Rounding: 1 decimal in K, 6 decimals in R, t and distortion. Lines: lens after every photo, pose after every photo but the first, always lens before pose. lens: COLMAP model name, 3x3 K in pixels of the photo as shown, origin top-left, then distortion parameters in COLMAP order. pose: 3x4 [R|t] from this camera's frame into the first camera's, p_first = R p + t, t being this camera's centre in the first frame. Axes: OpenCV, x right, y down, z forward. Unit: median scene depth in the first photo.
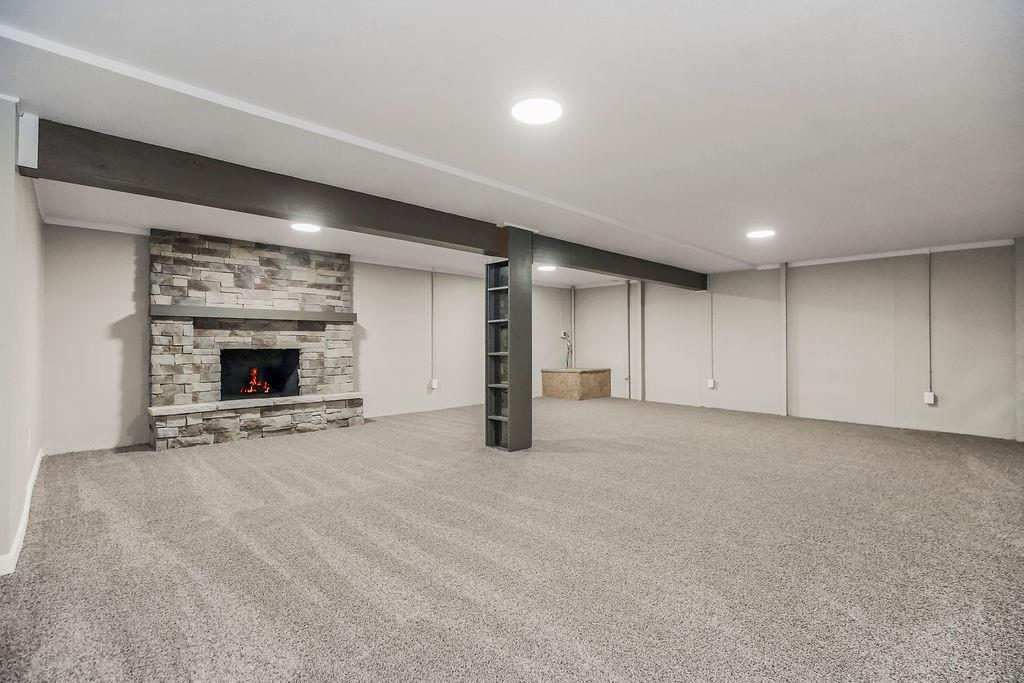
lens RADIAL K [[466.1, 0, 512.0], [0, 466.1, 341.5], [0, 0, 1]] dist [-0.002012, 0.000256]
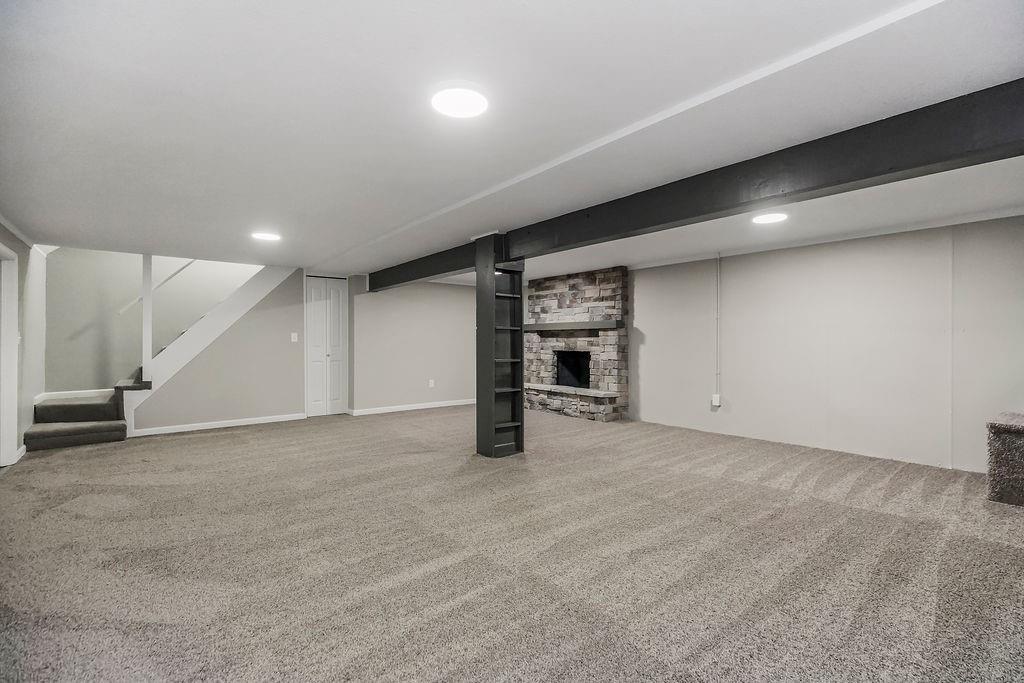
lens RADIAL K [[466.1, 0, 512.0], [0, 466.1, 341.5], [0, 0, 1]] dist [-0.002012, 0.000256]
pose [[-0.078032, -0.000253, -0.996951, 0.859290], [0.002750, 0.999996, -0.000469, -0.012053], [0.996947, -0.002778, -0.078031, 0.945886]]
